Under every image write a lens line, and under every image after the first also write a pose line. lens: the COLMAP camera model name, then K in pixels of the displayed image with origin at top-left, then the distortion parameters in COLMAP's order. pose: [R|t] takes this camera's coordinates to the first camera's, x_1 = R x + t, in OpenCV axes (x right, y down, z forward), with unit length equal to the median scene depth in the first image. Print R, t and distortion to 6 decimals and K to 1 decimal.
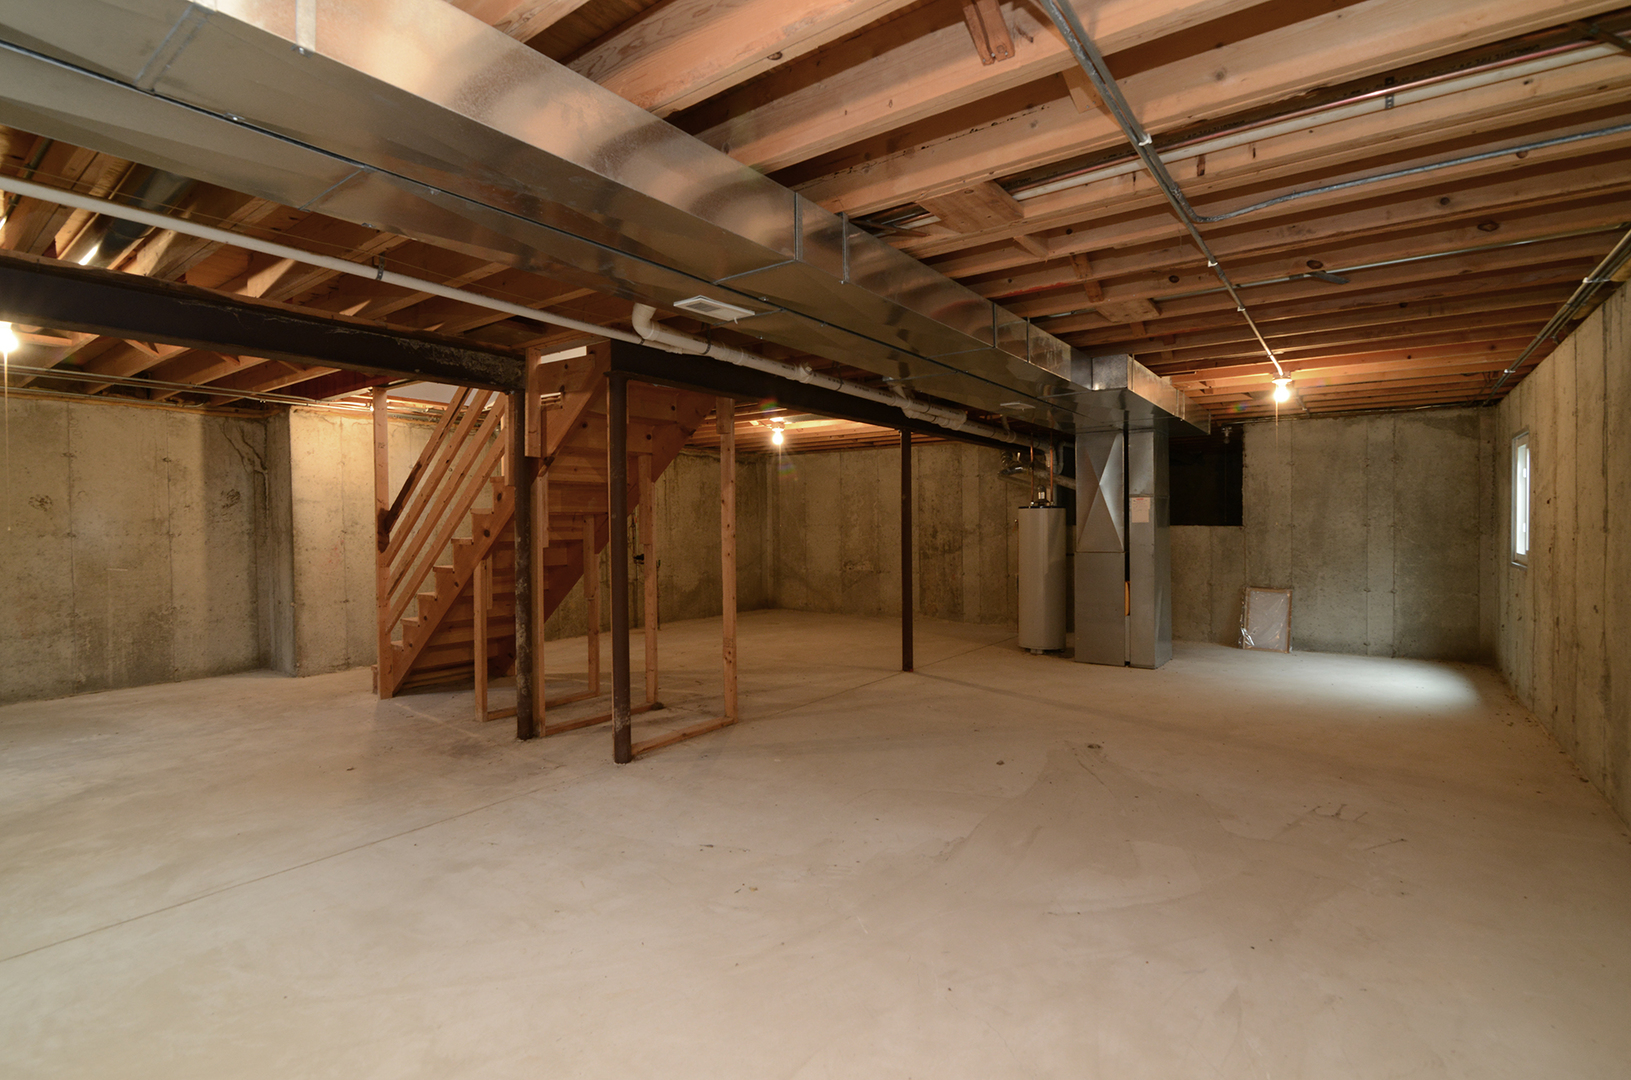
lens RADIAL K [[777.8, 0, 815.5], [0, 777.8, 540.0], [0, 0, 1]] dist [0.000520, 0.000010]
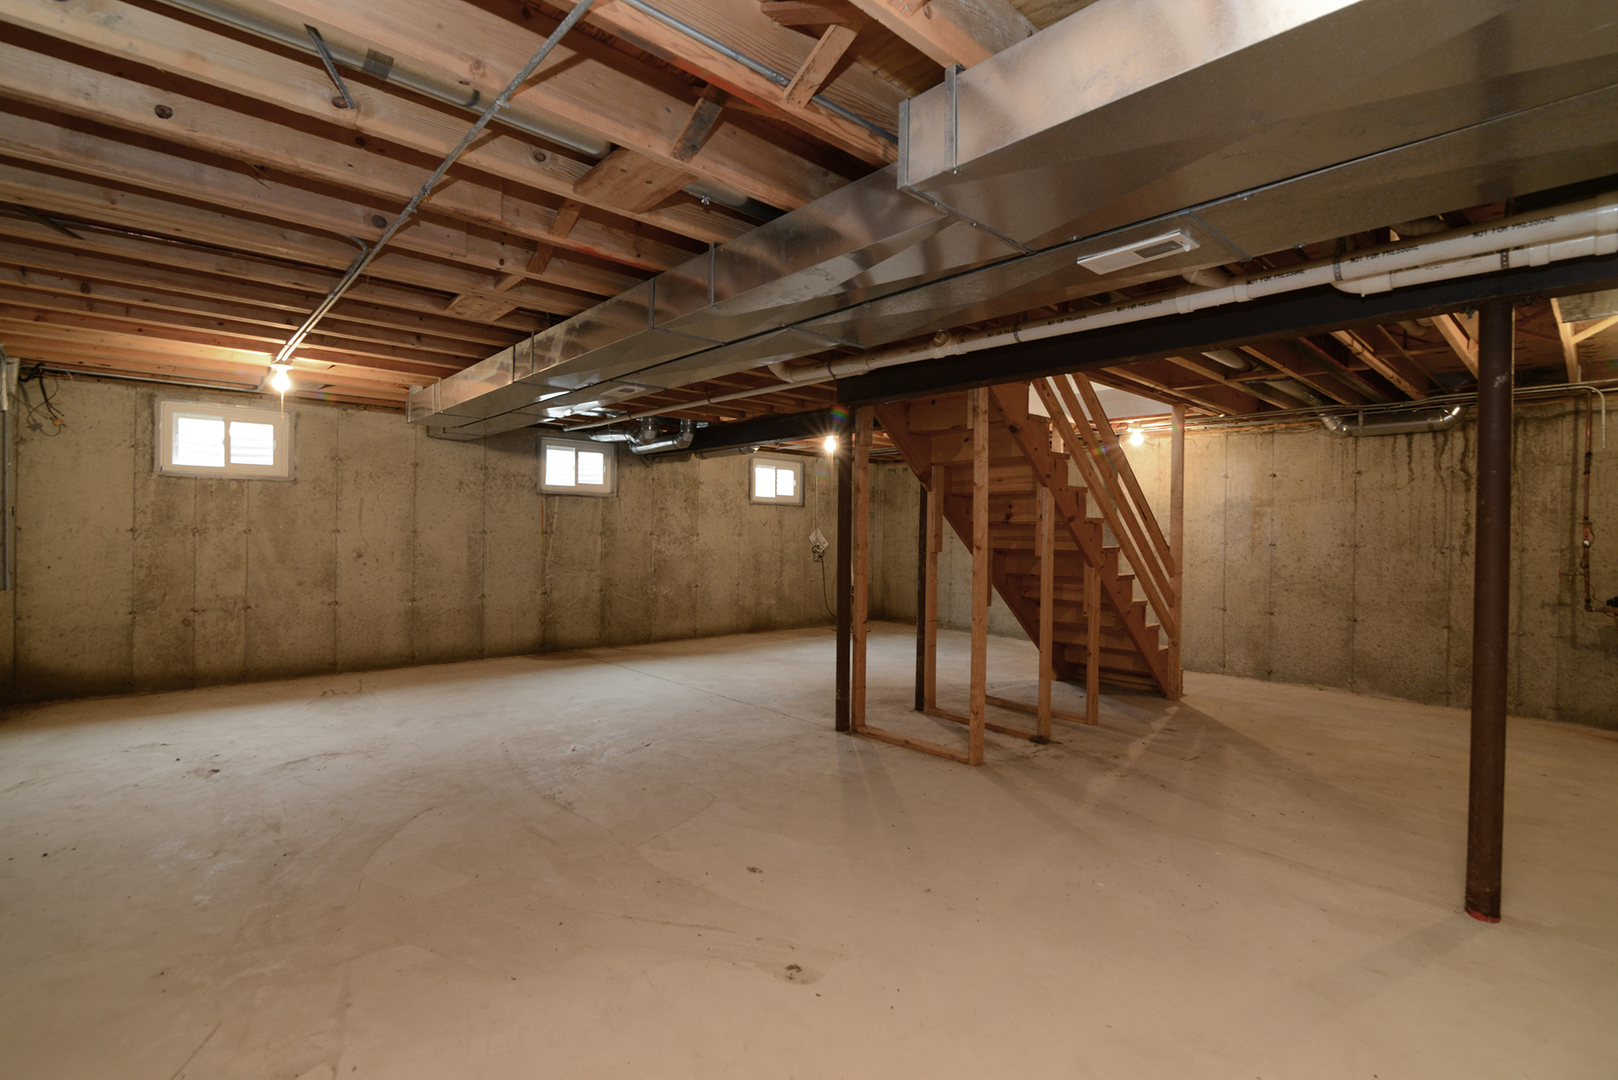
lens RADIAL K [[744.4, 0, 802.9], [0, 744.4, 539.5], [0, 0, 1]] dist [-0.020004, 0.001007]
pose [[-0.202086, 0.017513, -0.979211, 0.388403], [-0.046338, 0.998549, 0.027422, -0.016034], [0.978271, 0.050916, -0.200981, 0.508709]]
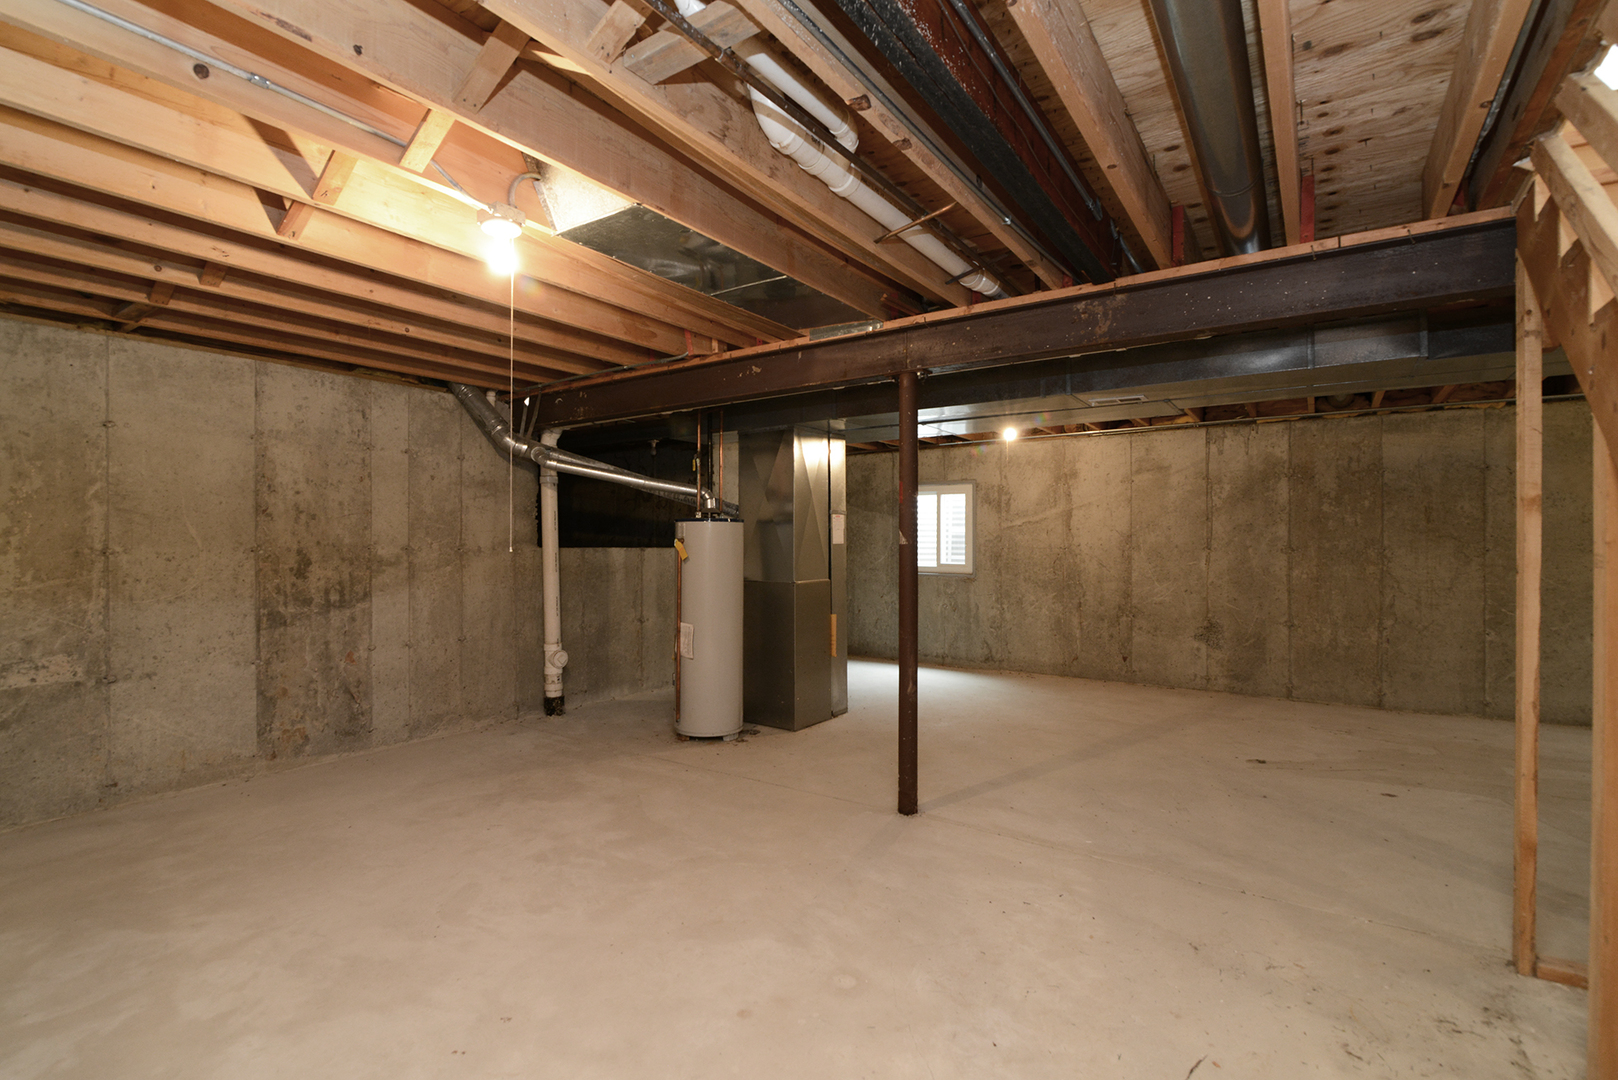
lens RADIAL K [[744.4, 0, 802.9], [0, 744.4, 539.5], [0, 0, 1]] dist [-0.020004, 0.001007]
pose [[-0.018298, 0.007078, 0.999808, -0.284061], [0.021419, 0.999748, -0.006686, -0.015853], [-0.999603, 0.021293, -0.018445, 0.754904]]
